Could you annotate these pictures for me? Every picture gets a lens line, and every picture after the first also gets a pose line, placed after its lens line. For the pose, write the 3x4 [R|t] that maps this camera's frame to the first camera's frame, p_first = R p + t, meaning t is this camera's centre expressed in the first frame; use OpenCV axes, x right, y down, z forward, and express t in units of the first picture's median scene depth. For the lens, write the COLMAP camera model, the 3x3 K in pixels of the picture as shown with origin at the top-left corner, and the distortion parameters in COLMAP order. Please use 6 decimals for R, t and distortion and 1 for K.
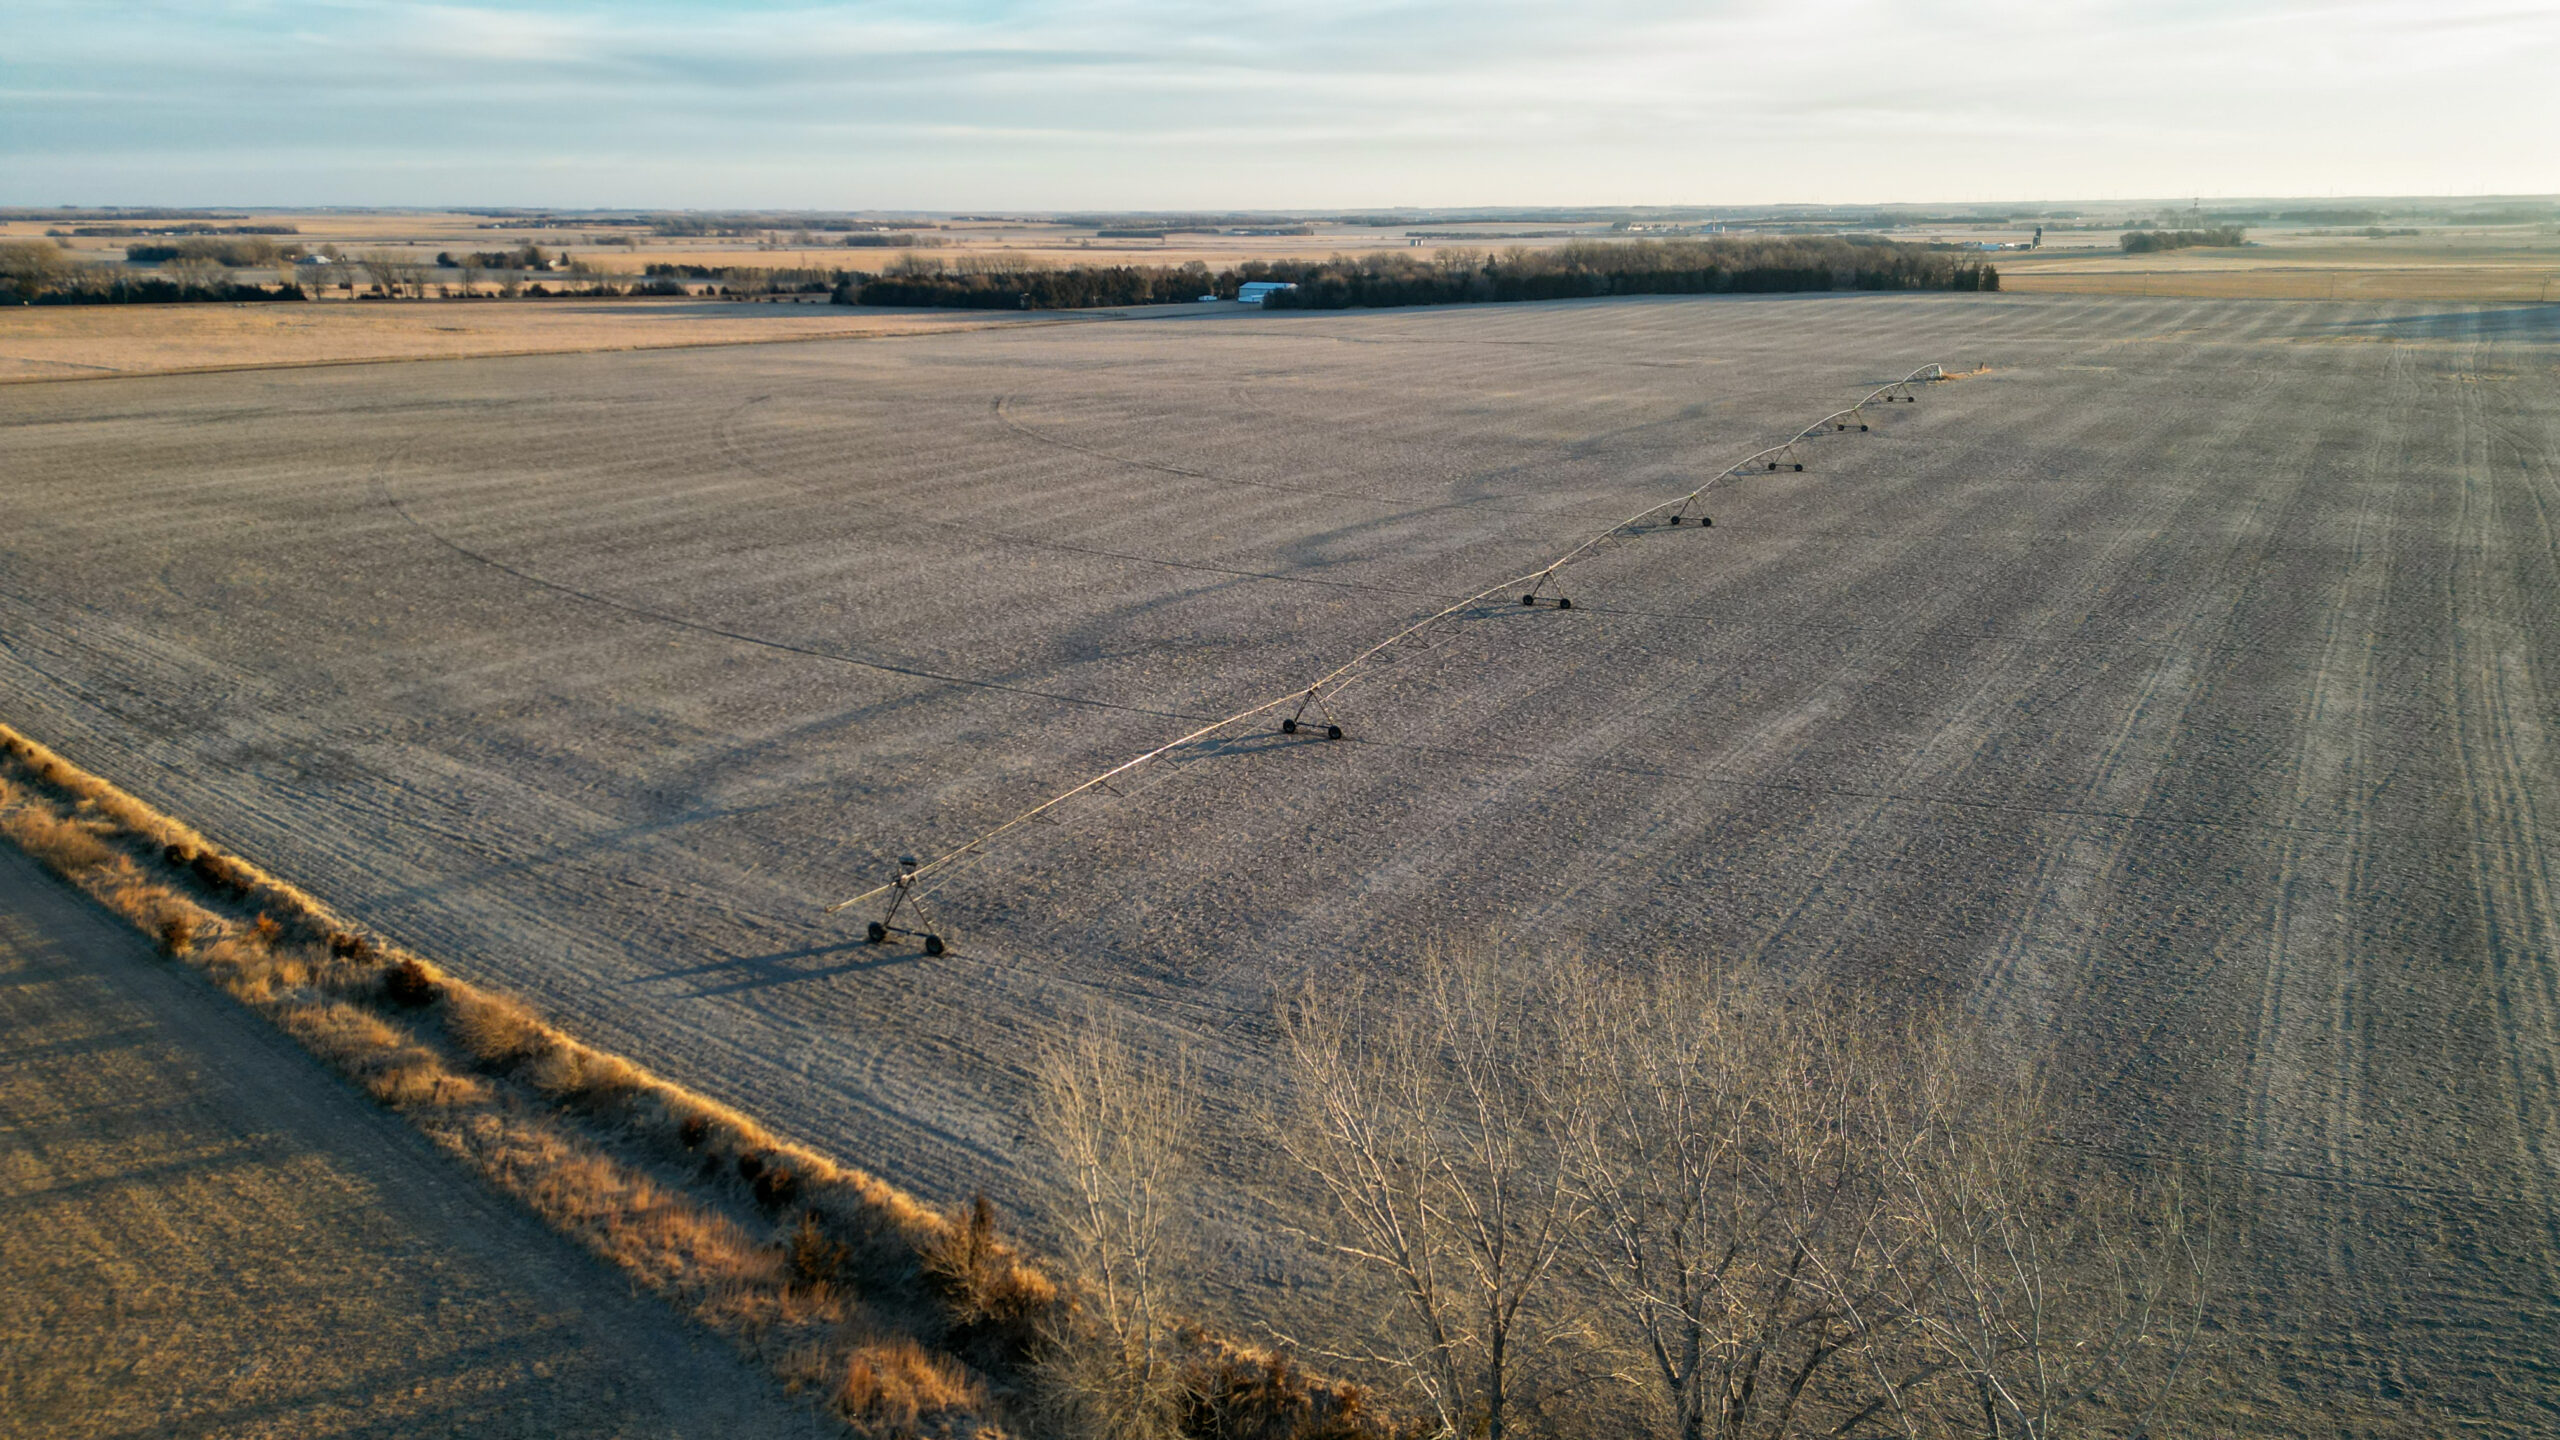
lens RADIAL K [[1812.4, 0, 1280.0], [0, 1812.4, 720.0], [0, 0, 1]] dist [0.100849, -0.080238]
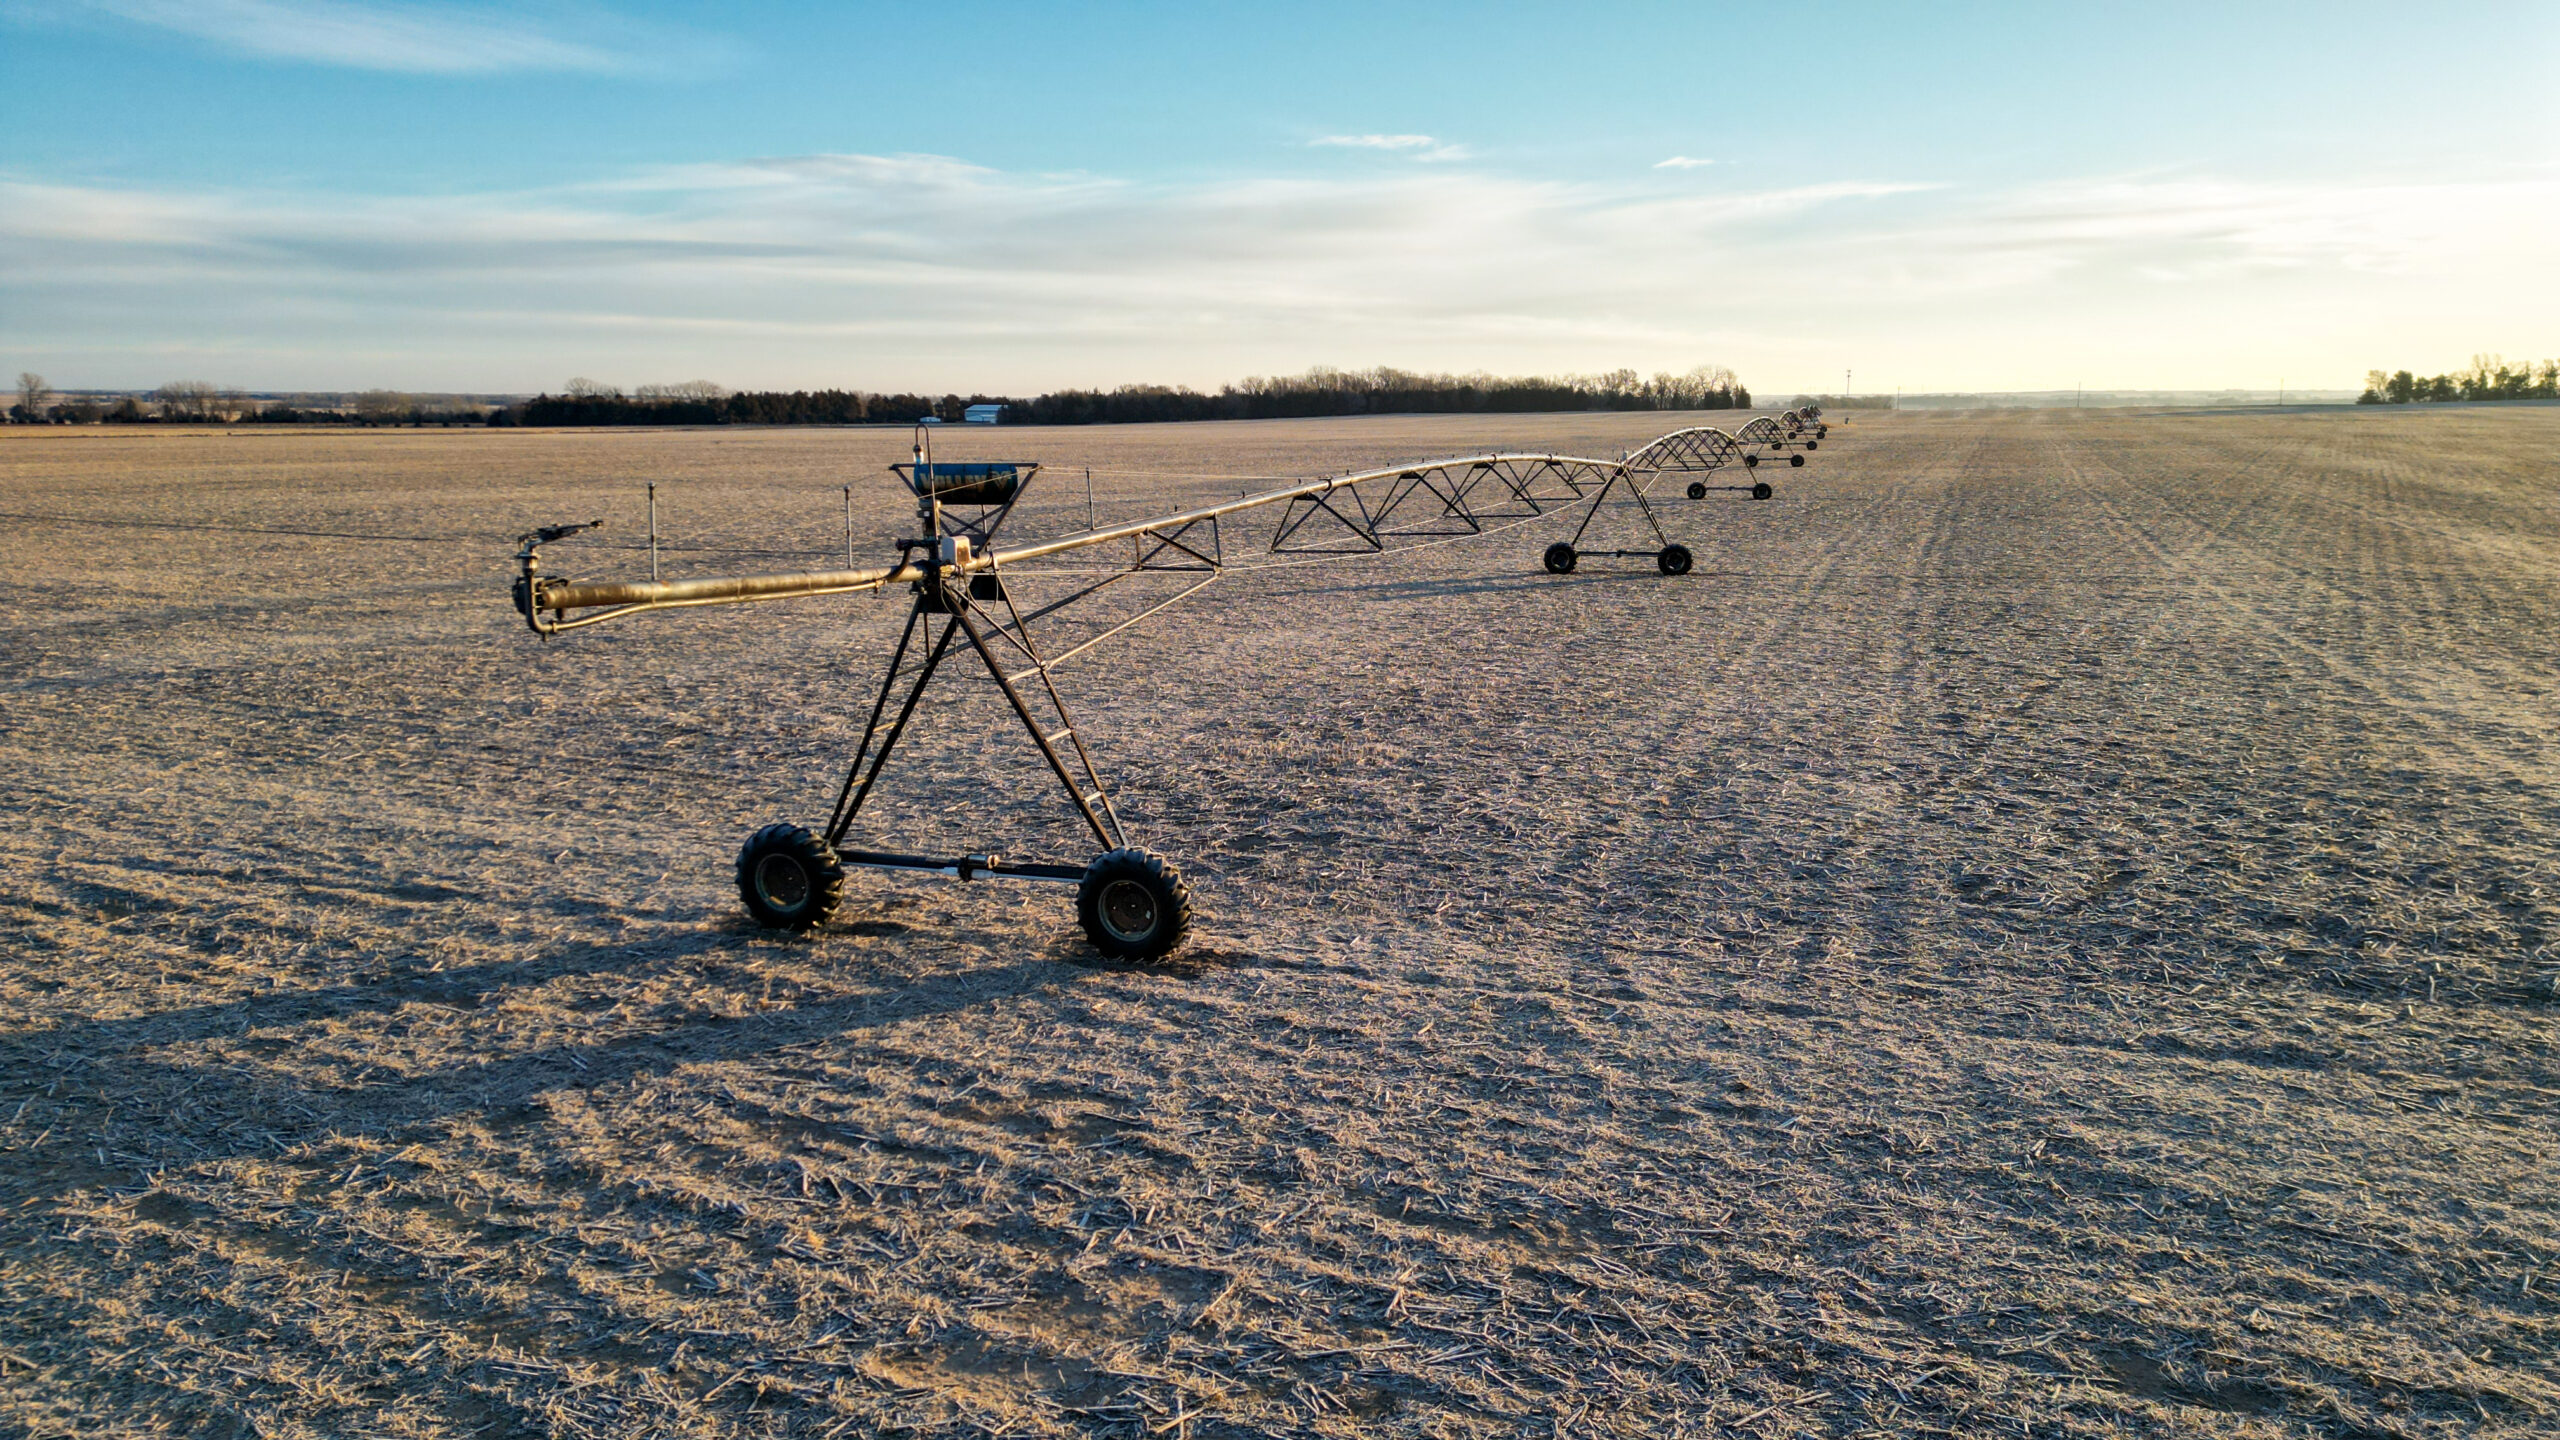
lens RADIAL K [[1812.4, 0, 1280.0], [0, 1812.4, 720.0], [0, 0, 1]] dist [0.100849, -0.080238]
pose [[0.985675, -0.024539, 0.166863, -0.203813], [0.040923, 0.994591, -0.095471, 0.121624], [-0.163617, 0.100932, 0.981347, 0.807177]]
